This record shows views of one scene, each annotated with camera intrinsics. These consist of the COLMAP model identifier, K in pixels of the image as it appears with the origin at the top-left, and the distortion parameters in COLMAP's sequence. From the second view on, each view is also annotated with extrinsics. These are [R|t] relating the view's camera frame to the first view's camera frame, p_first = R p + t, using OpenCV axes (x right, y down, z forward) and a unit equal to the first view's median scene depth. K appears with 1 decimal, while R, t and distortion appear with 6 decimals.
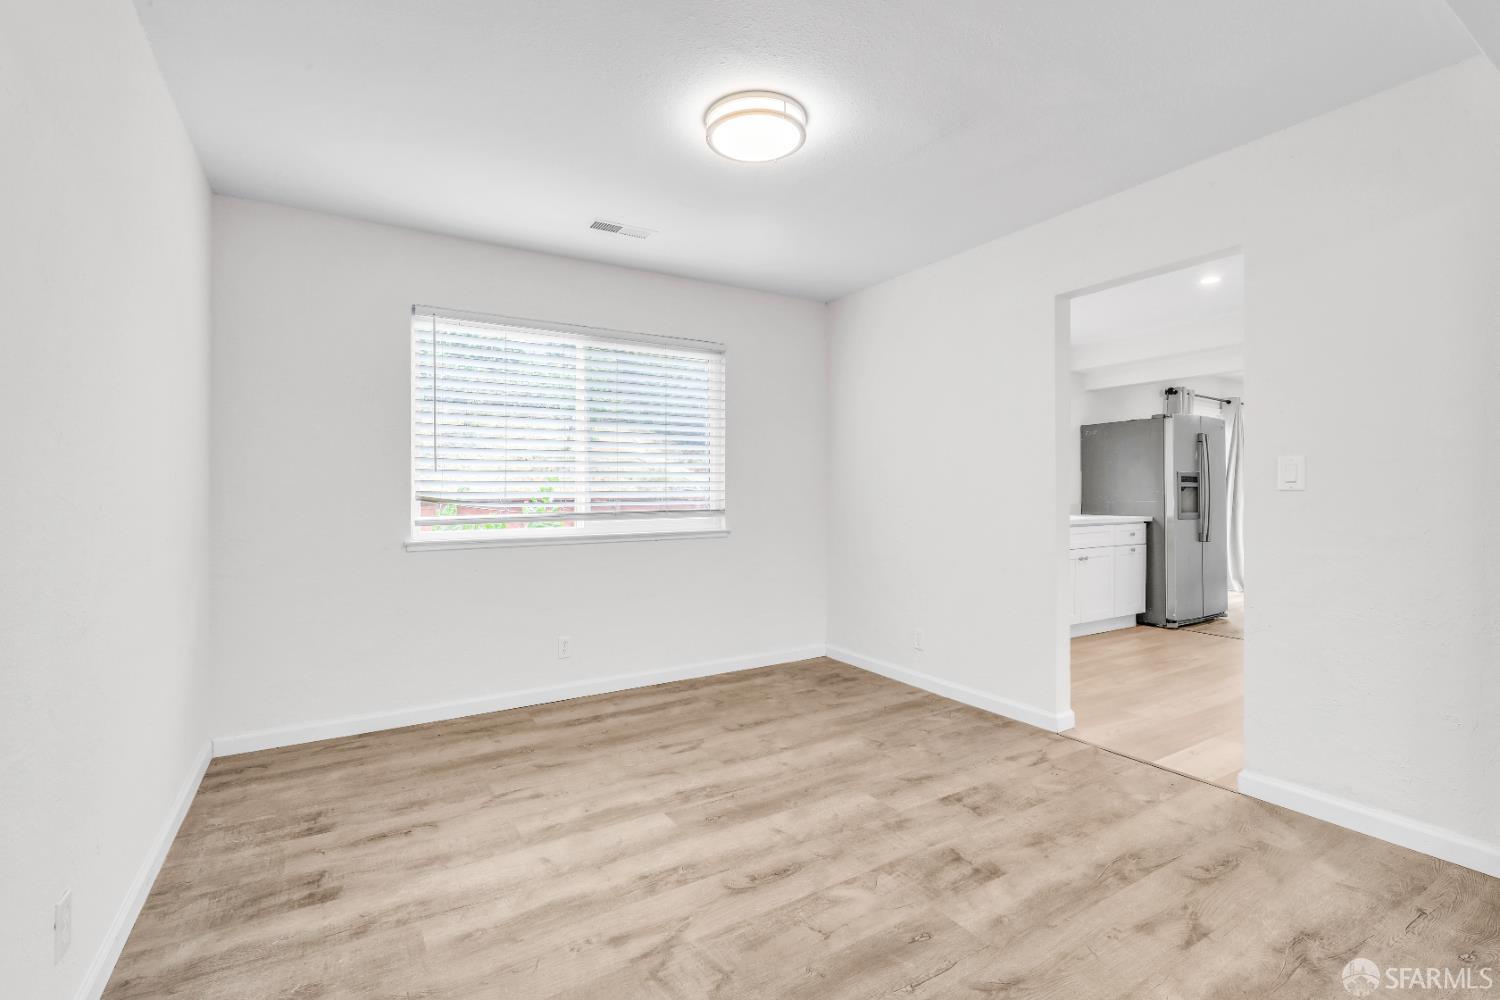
lens RADIAL K [[688.8, 0, 746.3], [0, 688.8, 490.6], [0, 0, 1]] dist [-0.003344, 0.002301]
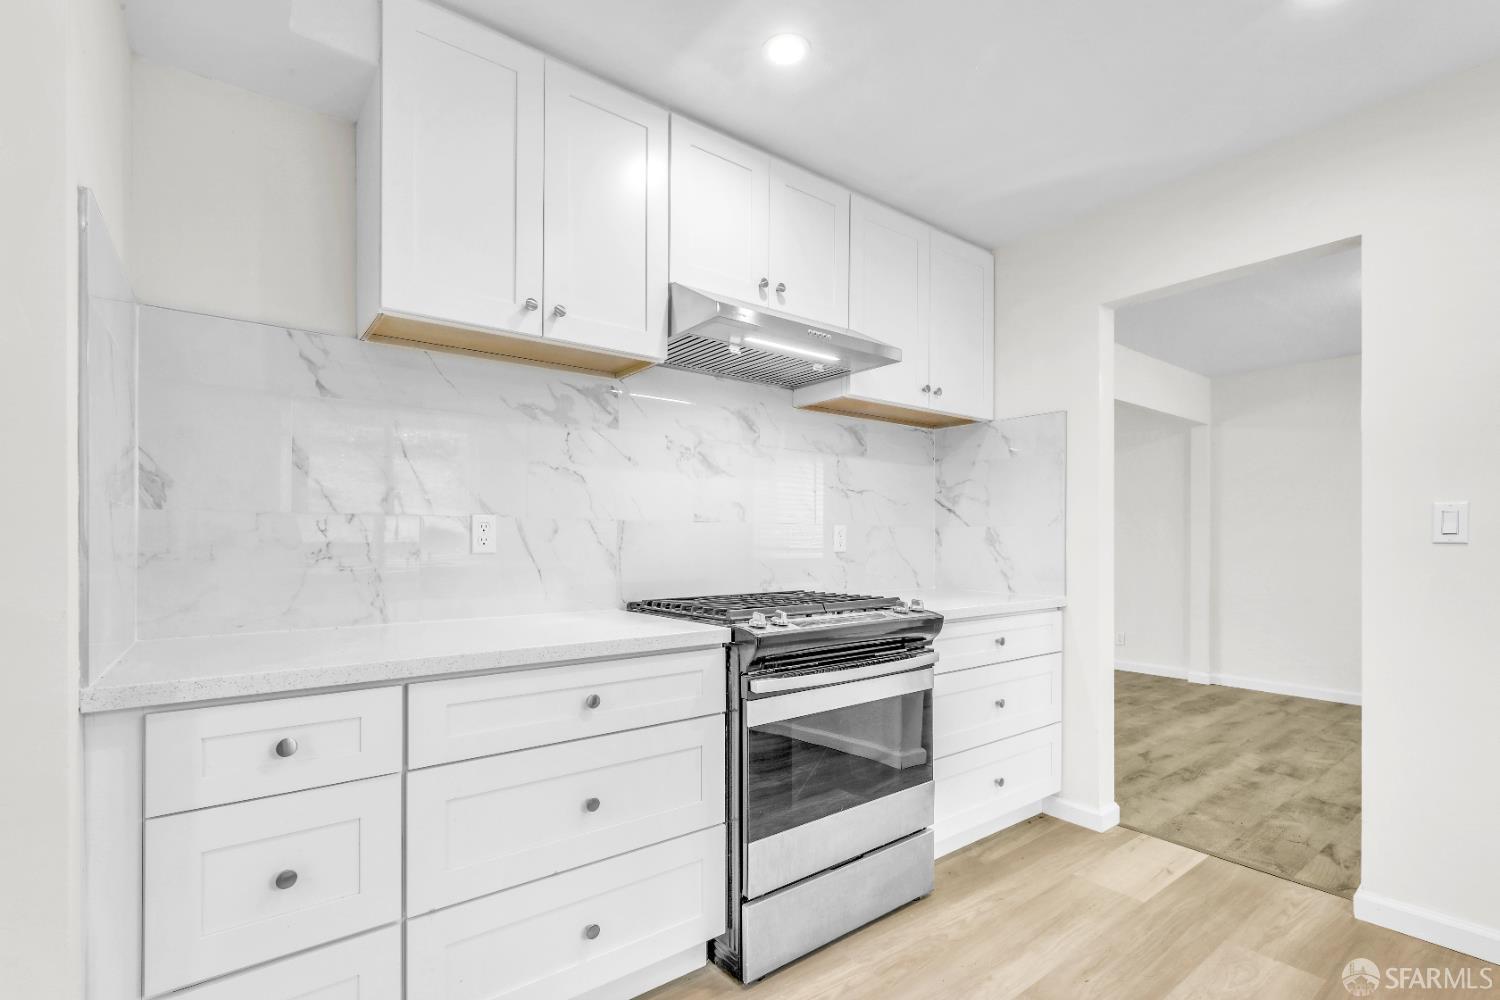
lens RADIAL K [[688.8, 0, 744.8], [0, 688.8, 542.3], [0, 0, 1]] dist [-0.003344, 0.002301]
pose [[-0.995692, 0.002102, -0.092698, 1.060397], [0.002311, 0.999995, -0.002145, -0.000008], [0.092693, -0.002349, -0.995692, 1.532774]]
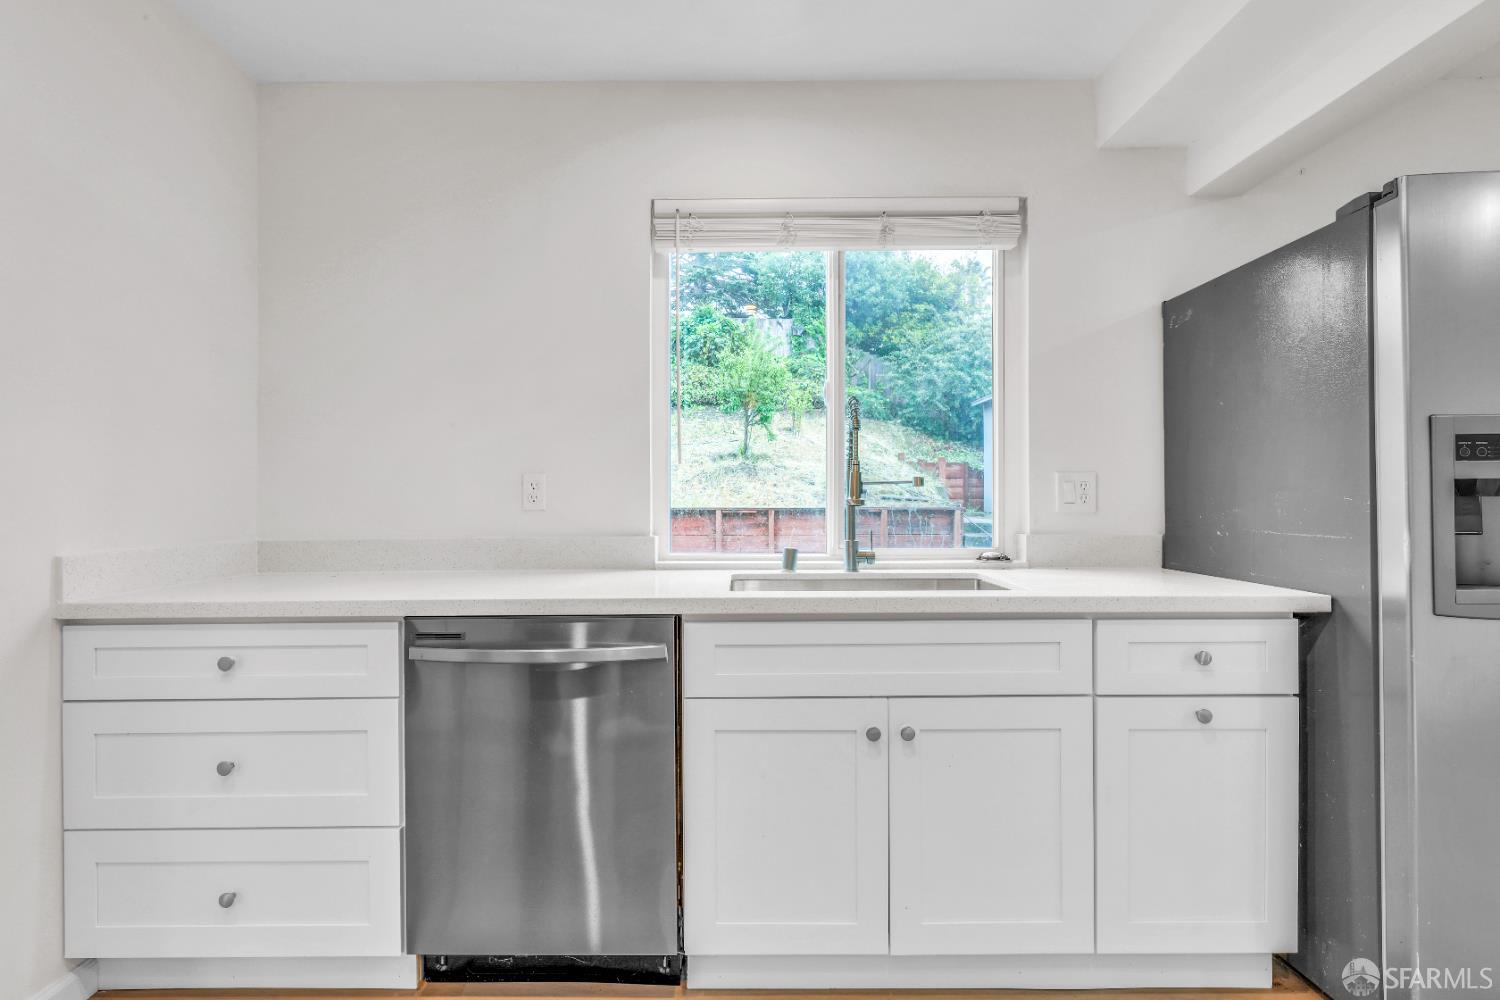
lens RADIAL K [[688.8, 0, 747.7], [0, 688.8, 508.7], [0, 0, 1]] dist [-0.003344, 0.002301]
pose [[0.850911, 0.002032, -0.525306, 0.905229], [0.003725, 0.999944, 0.009902, 0.003334], [0.525297, -0.010382, 0.850856, 1.117109]]
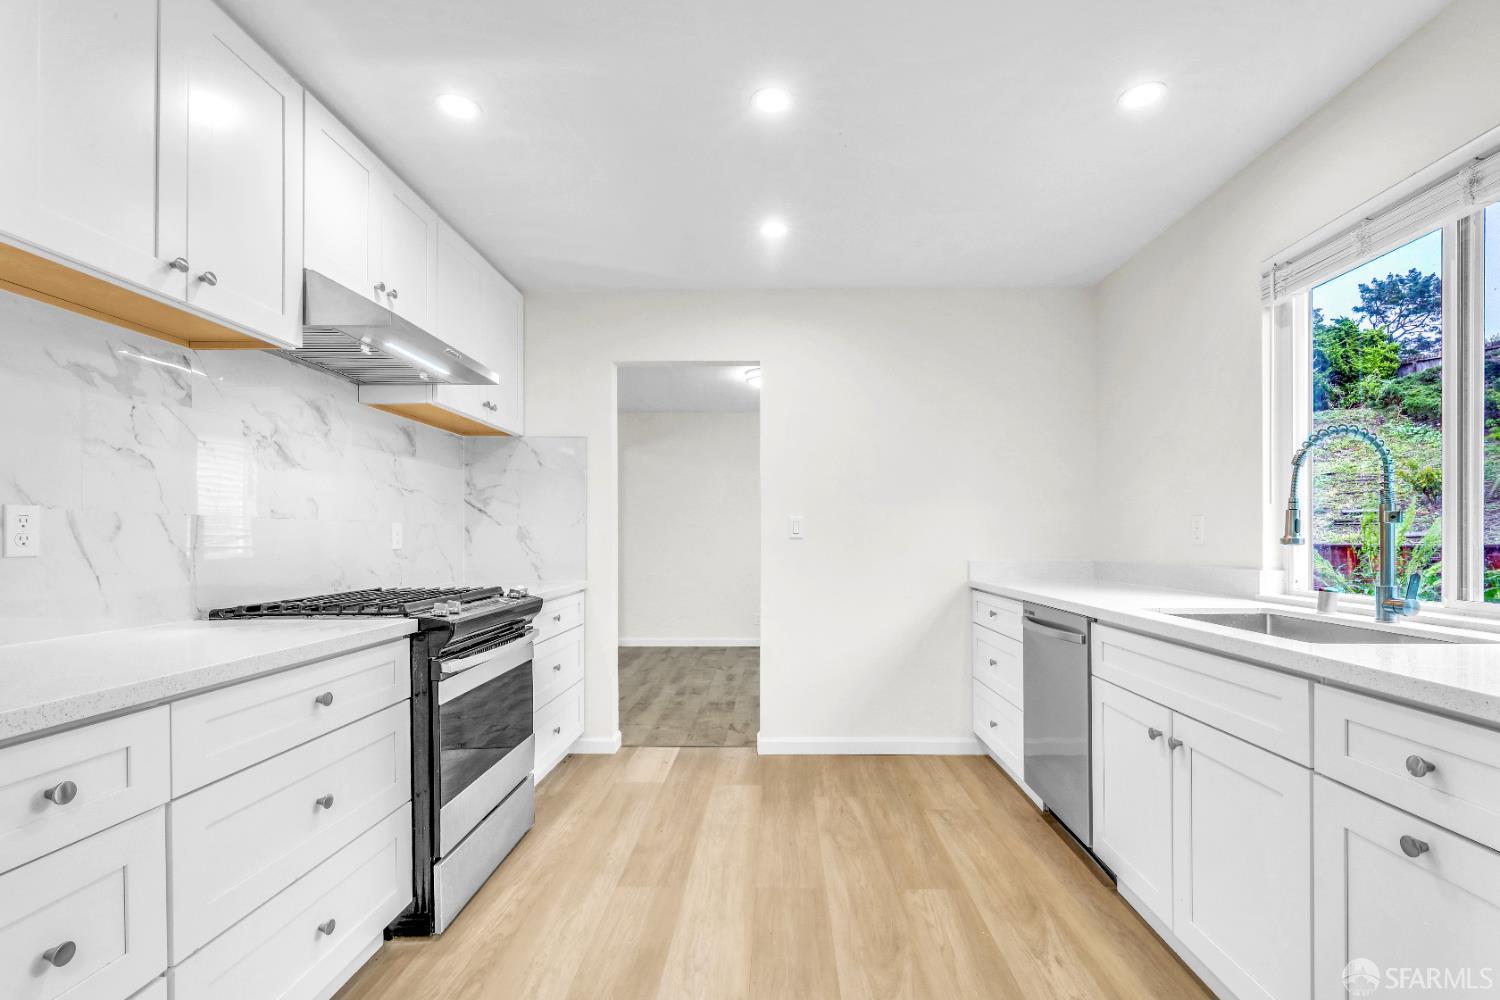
lens RADIAL K [[688.8, 0, 771.6], [0, 688.8, 545.4], [0, 0, 1]] dist [-0.003344, 0.002301]
pose [[-0.541553, 0.013437, -0.840559, 1.342473], [0.006209, 0.999909, 0.011984, -0.001776], [0.840643, 0.001271, -0.541588, 1.565743]]
